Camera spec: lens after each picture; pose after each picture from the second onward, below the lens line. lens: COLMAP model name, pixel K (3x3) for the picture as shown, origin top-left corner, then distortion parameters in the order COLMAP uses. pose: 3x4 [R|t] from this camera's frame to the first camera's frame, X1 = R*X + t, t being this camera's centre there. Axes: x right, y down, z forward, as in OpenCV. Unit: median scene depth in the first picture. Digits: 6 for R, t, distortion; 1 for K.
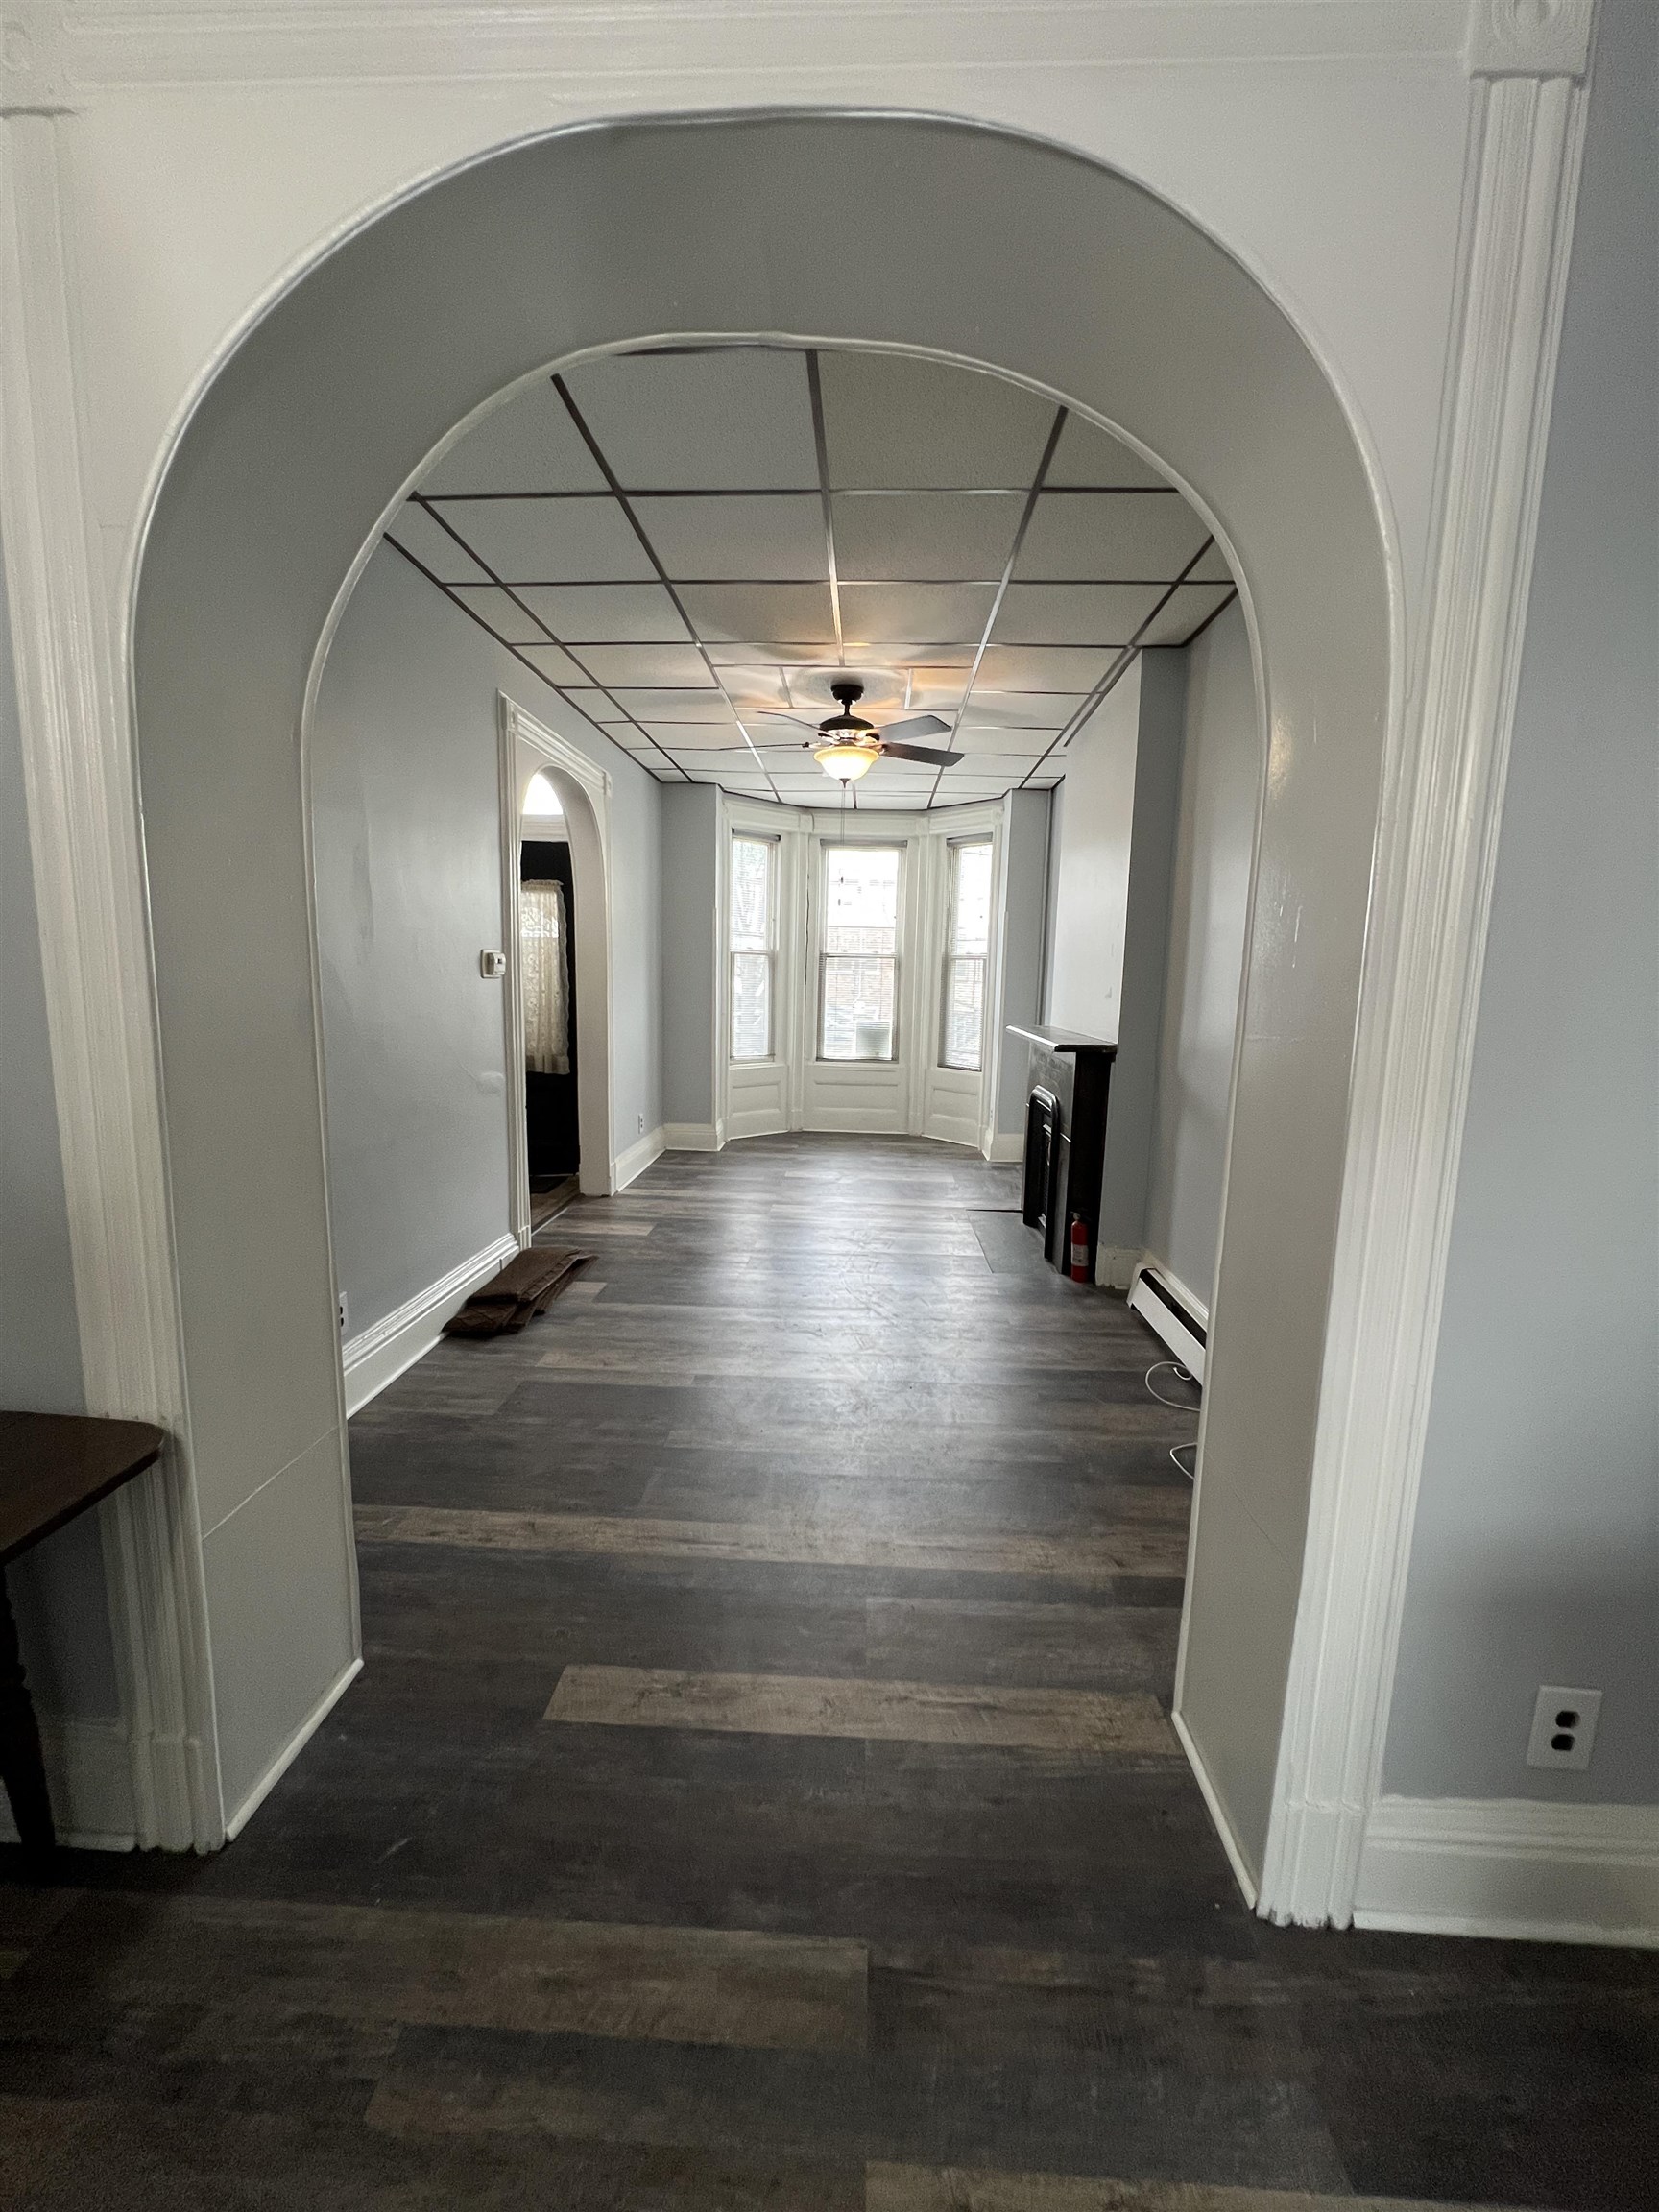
lens RADIAL K [[887.2, 0, 830.5], [0, 887.2, 1101.4], [0, 0, 1]] dist [-0.004873, 0.001557]
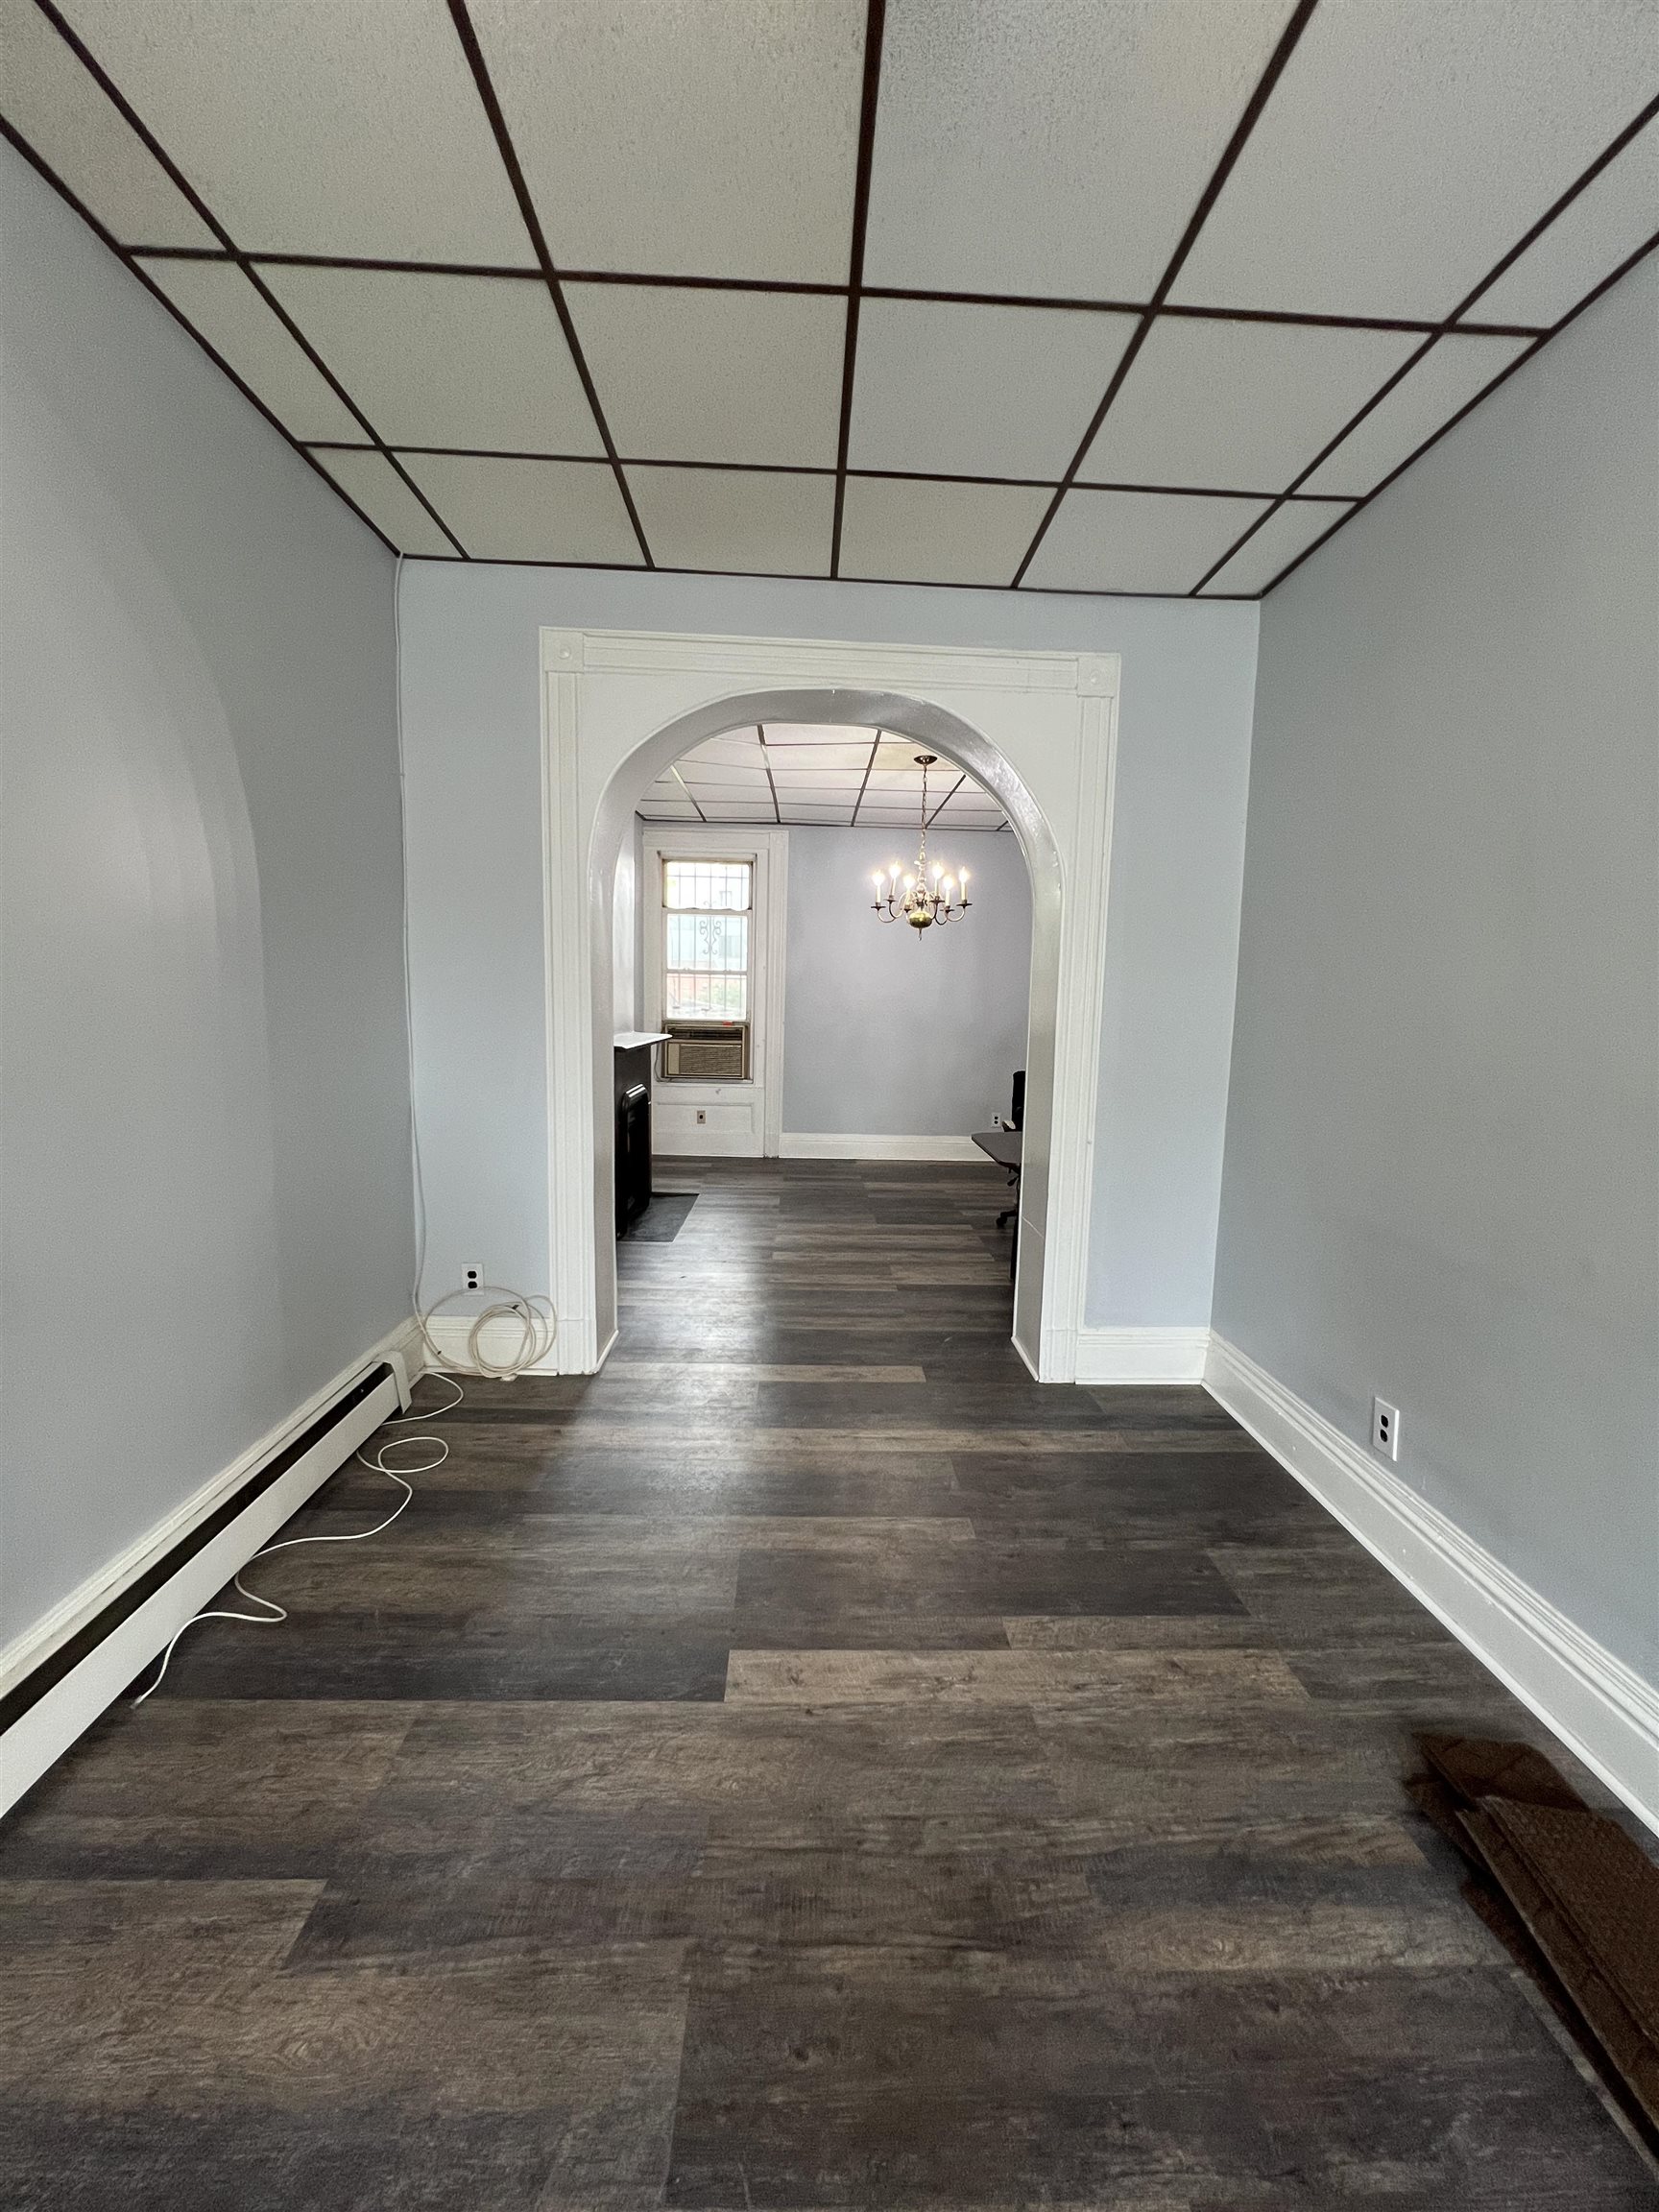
lens RADIAL K [[887.2, 0, 833.0], [0, 887.2, 1098.0], [0, 0, 1]] dist [-0.004873, 0.001557]
pose [[-0.995327, -0.040383, -0.087707, 0.022226], [-0.061718, 0.964641, 0.256241, -0.116472], [0.074258, 0.260457, -0.962625, 0.829472]]
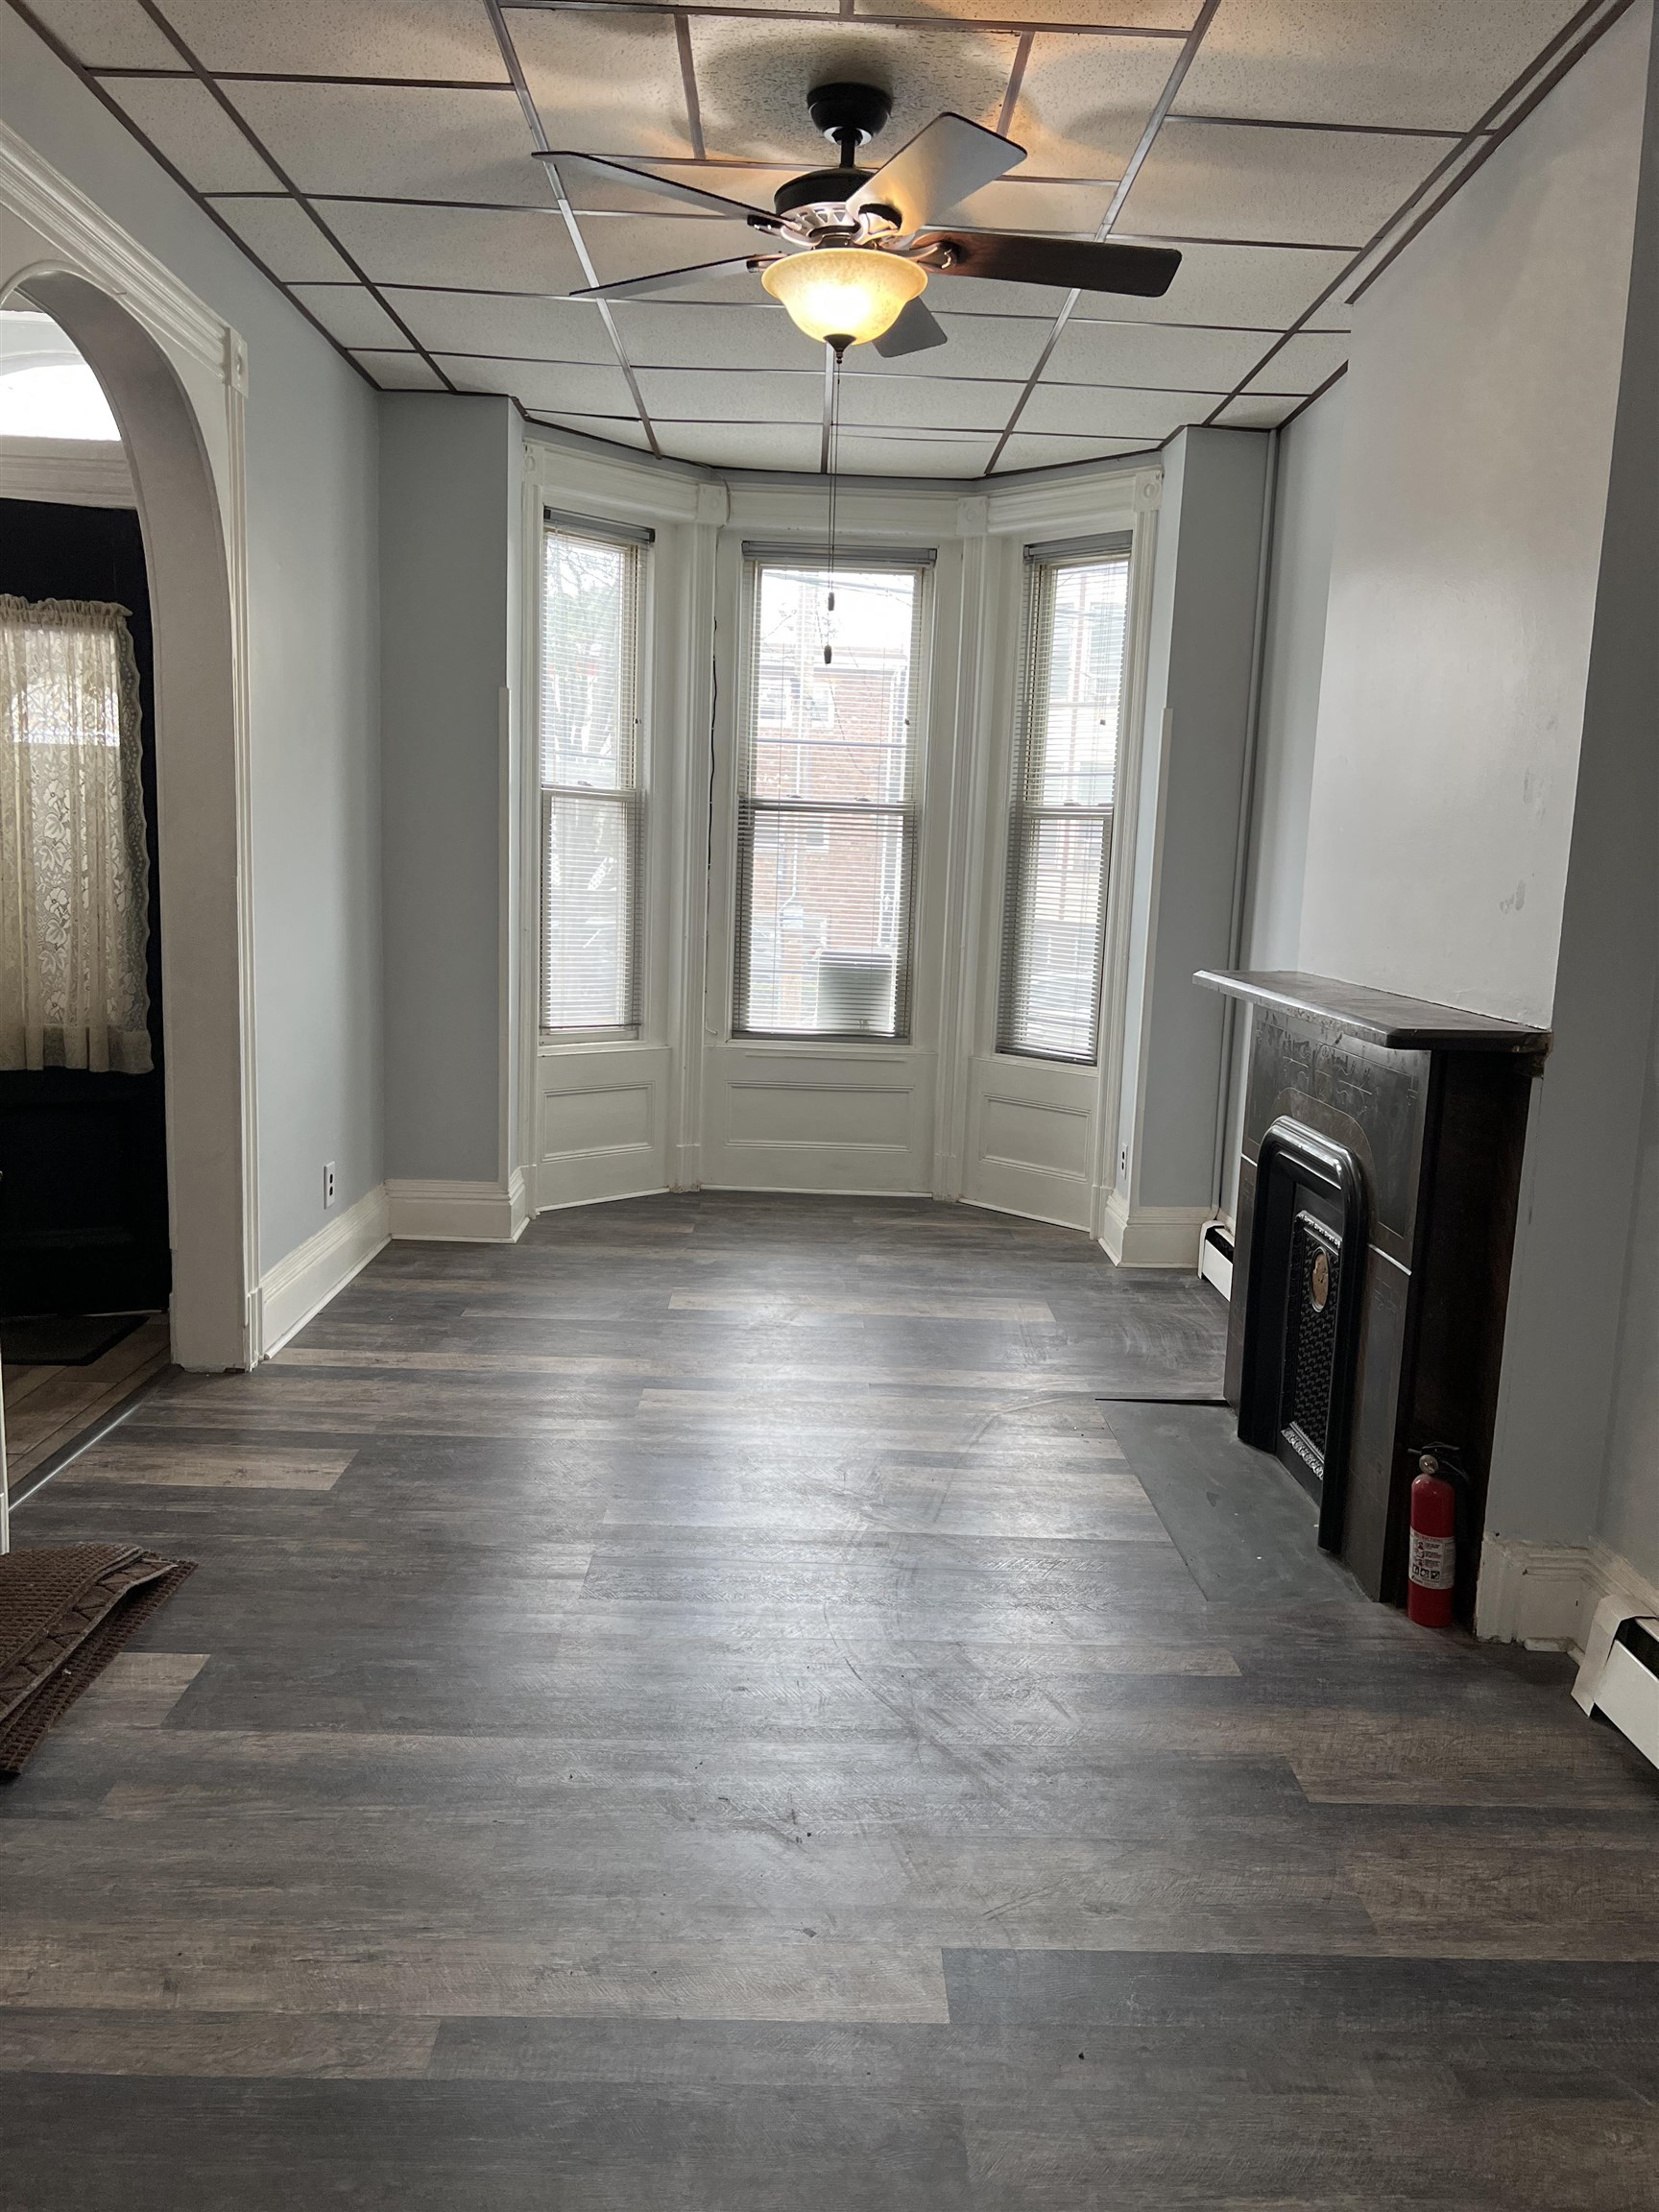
lens RADIAL K [[1673.1, 0, 828.4], [0, 1673.1, 1121.8], [0, 0, 1]] dist [0.027132, -0.022509]
pose [[0.998136, 0.004756, 0.060843, -0.025665], [-0.005836, 0.999828, 0.017578, -0.025000], [-0.060749, -0.017900, 0.997993, 0.201274]]
